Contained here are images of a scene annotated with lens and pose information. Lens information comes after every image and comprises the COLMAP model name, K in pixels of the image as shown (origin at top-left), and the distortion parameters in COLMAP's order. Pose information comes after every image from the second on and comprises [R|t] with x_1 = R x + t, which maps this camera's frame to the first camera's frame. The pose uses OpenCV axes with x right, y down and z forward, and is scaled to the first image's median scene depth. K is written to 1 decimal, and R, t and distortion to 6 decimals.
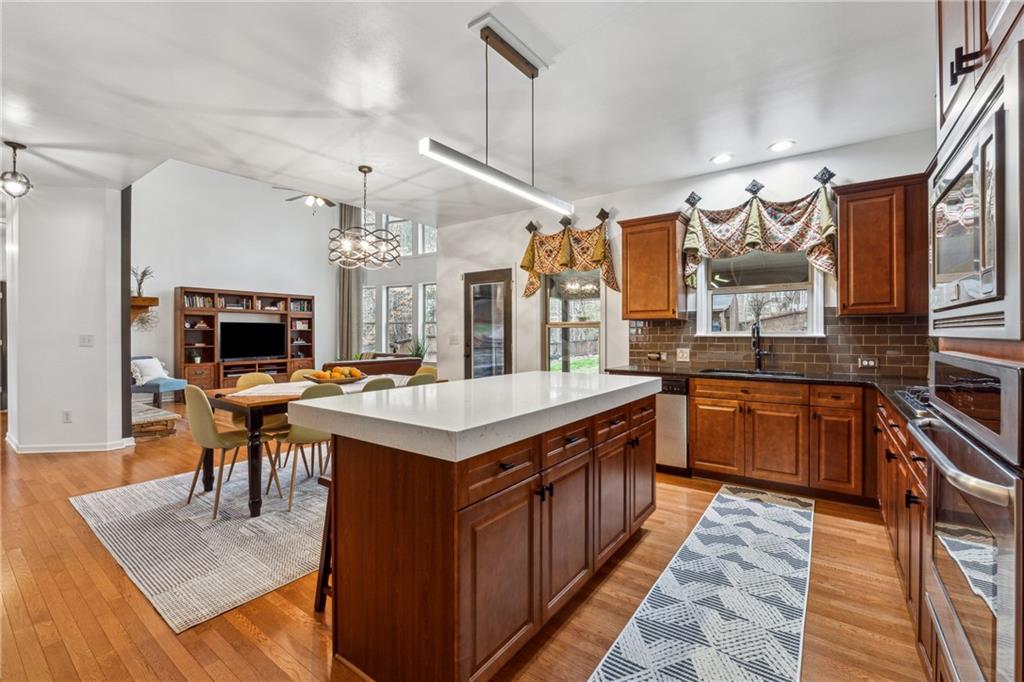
lens RADIAL K [[435.8, 0, 509.7], [0, 435.8, 336.0], [0, 0, 1]] dist [-0.007835, 0.000541]
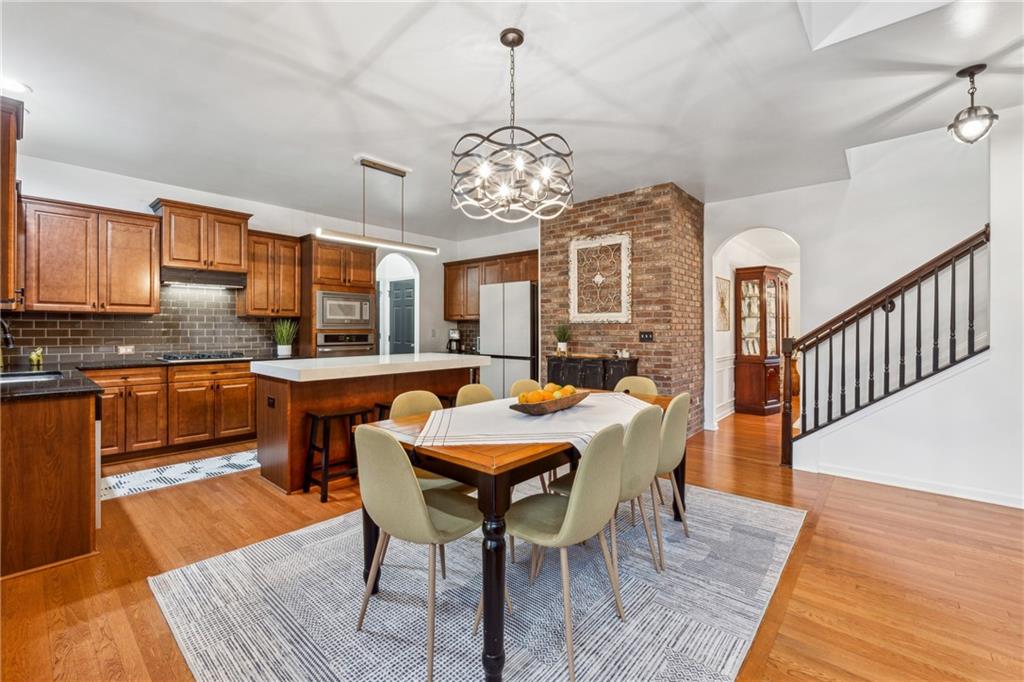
lens RADIAL K [[435.8, 0, 512.0], [0, 435.8, 330.2], [0, 0, 1]] dist [-0.007835, 0.000541]
pose [[-0.996636, -0.002752, 0.081914, -0.352865], [-0.002325, 0.999983, 0.005315, -0.005904], [-0.081927, 0.005107, -0.996625, 1.456821]]
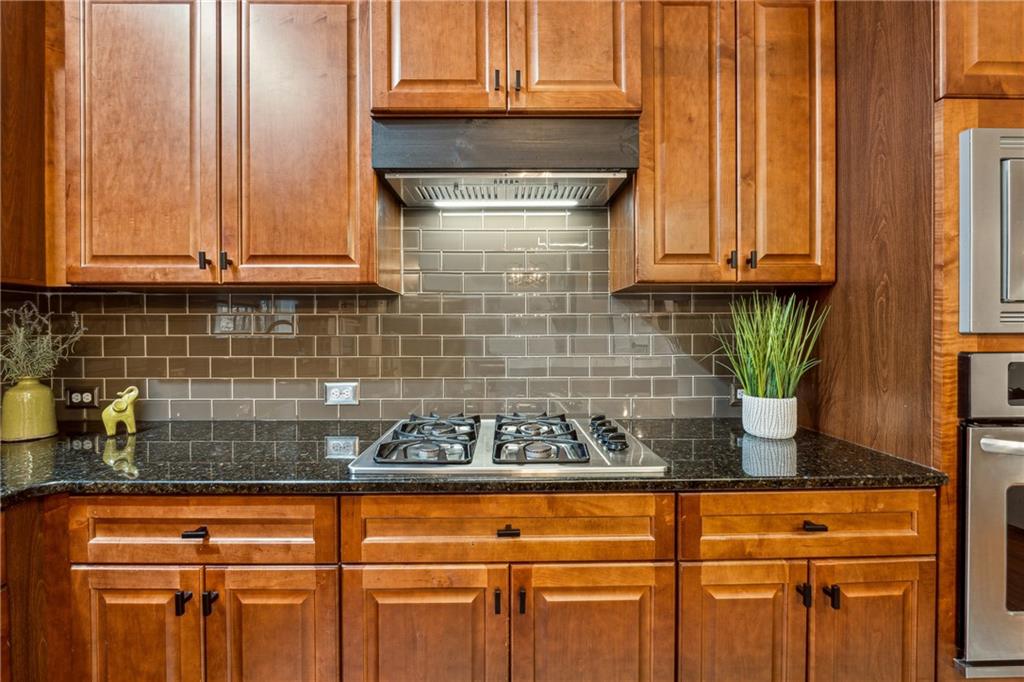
lens RADIAL K [[435.8, 0, 509.4], [0, 435.8, 334.1], [0, 0, 1]] dist [-0.007835, 0.000541]
pose [[-0.600528, -0.001608, 0.799602, 0.251358], [0.005278, 0.999968, 0.005975, -0.003573], [-0.799586, 0.007808, -0.600500, 0.623951]]
